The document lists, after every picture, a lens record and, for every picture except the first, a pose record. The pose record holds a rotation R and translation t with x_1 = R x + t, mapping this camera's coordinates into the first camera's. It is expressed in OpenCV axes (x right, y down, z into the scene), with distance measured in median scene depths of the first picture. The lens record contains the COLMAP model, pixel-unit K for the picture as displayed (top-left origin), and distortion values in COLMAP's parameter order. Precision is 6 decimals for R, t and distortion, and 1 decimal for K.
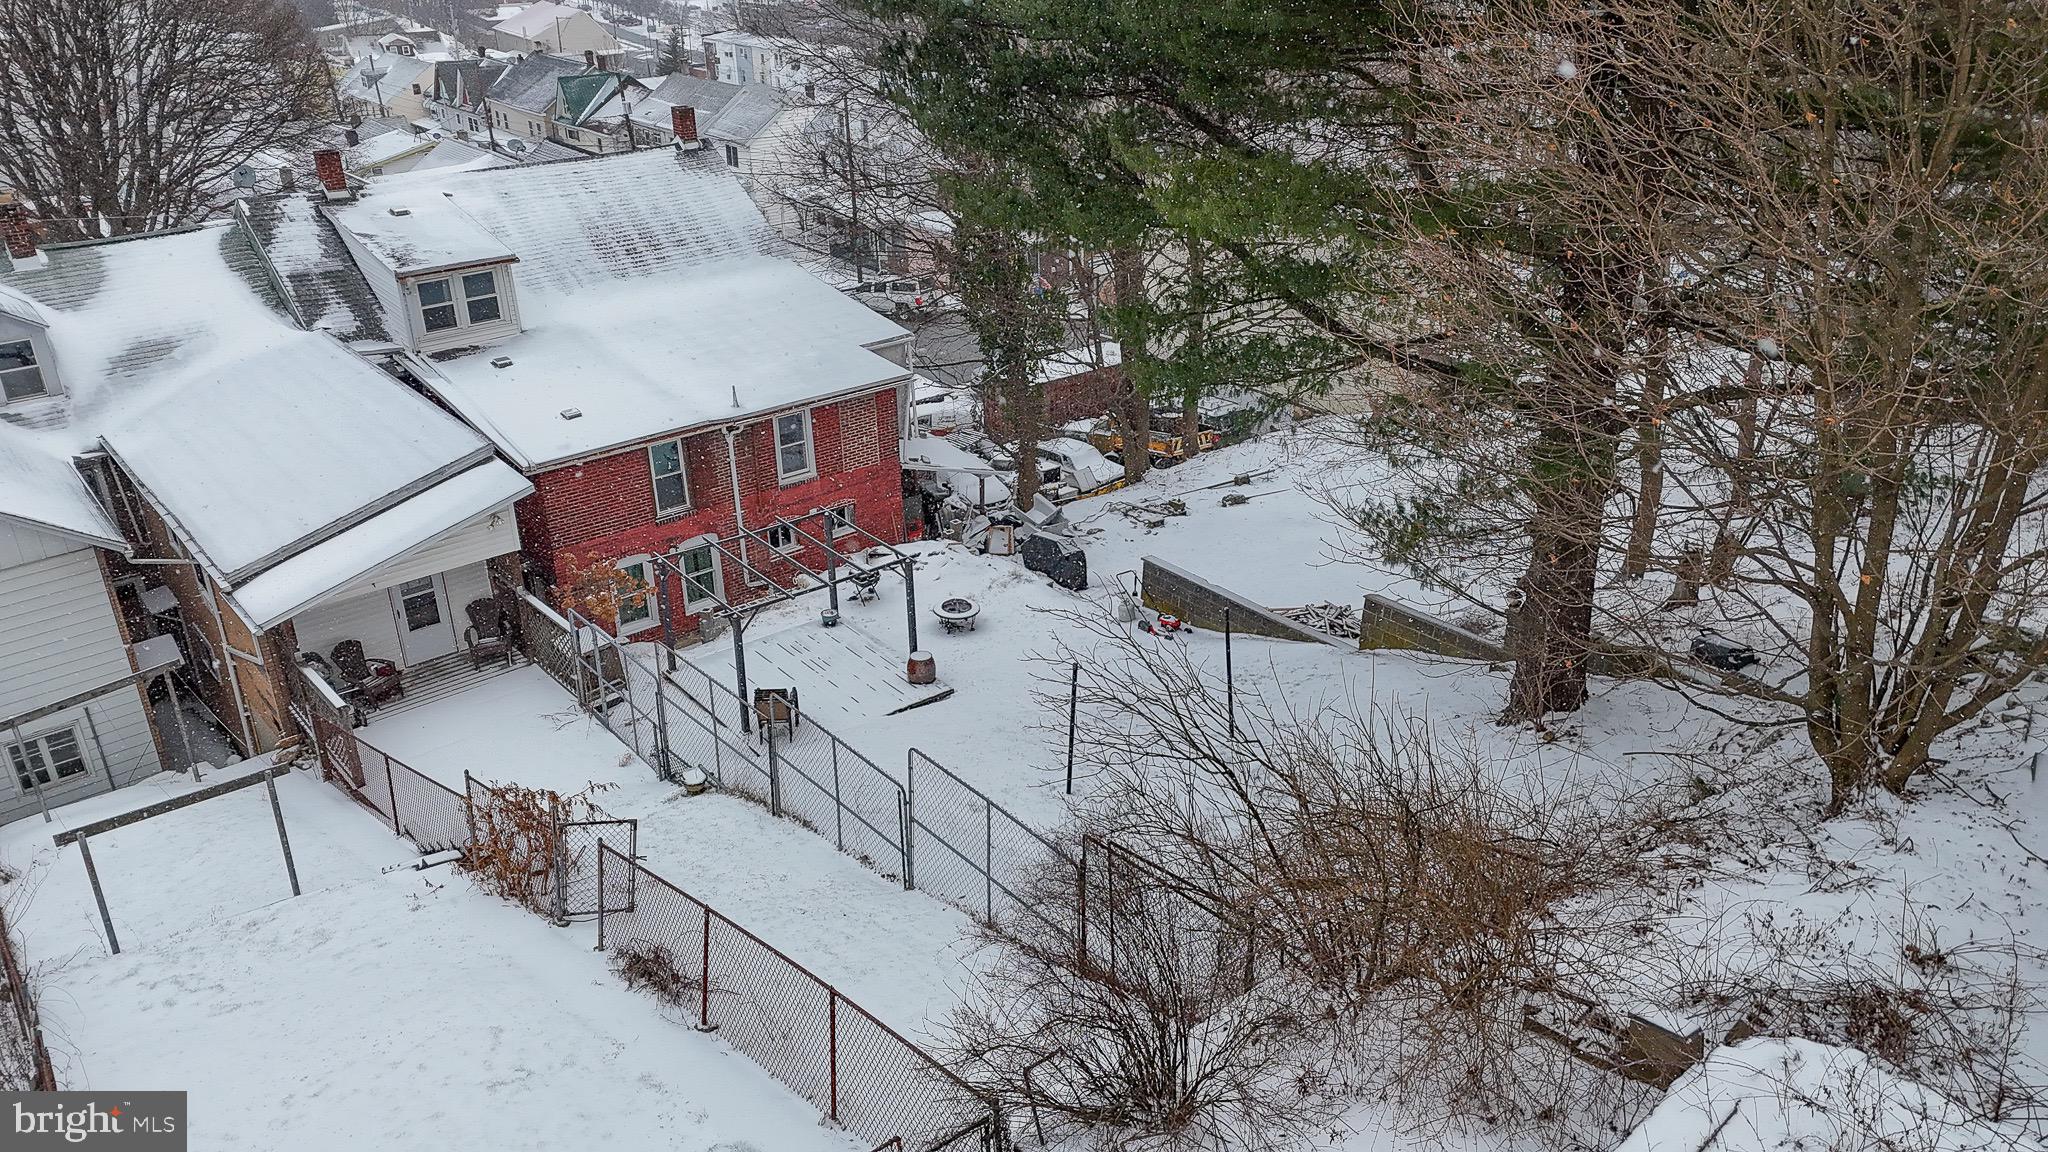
lens RADIAL K [[1480.8, 0, 1021.0], [0, 1480.8, 585.6], [0, 0, 1]] dist [0.095002, -0.100892]
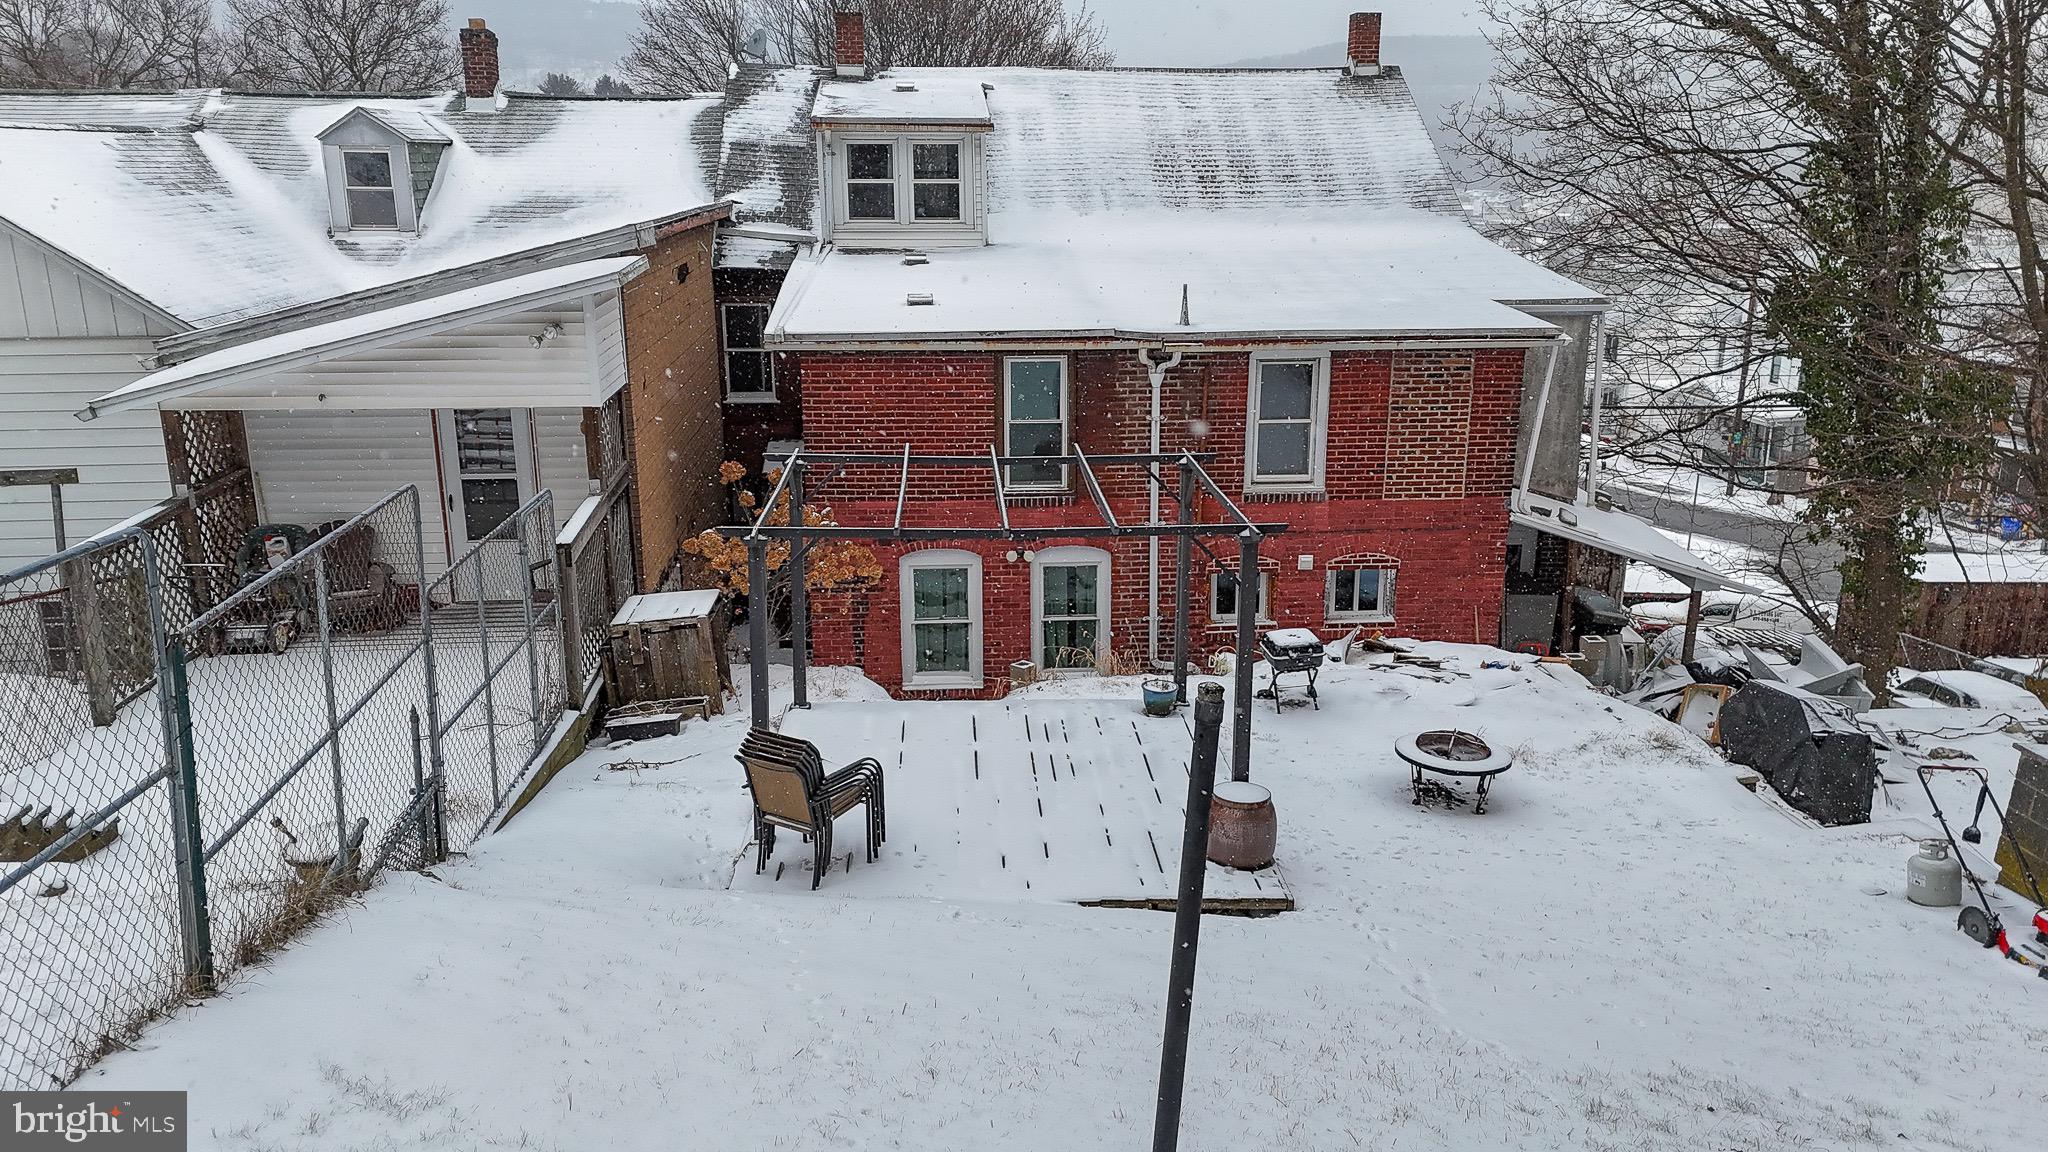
lens RADIAL K [[1480.8, 0, 1021.0], [0, 1480.8, 585.6], [0, 0, 1]] dist [0.095002, -0.100892]
pose [[0.816662, 0.166454, -0.552590, 0.073697], [-0.264347, 0.959041, -0.101786, 0.040989], [0.513014, 0.229200, 0.827215, 0.518884]]
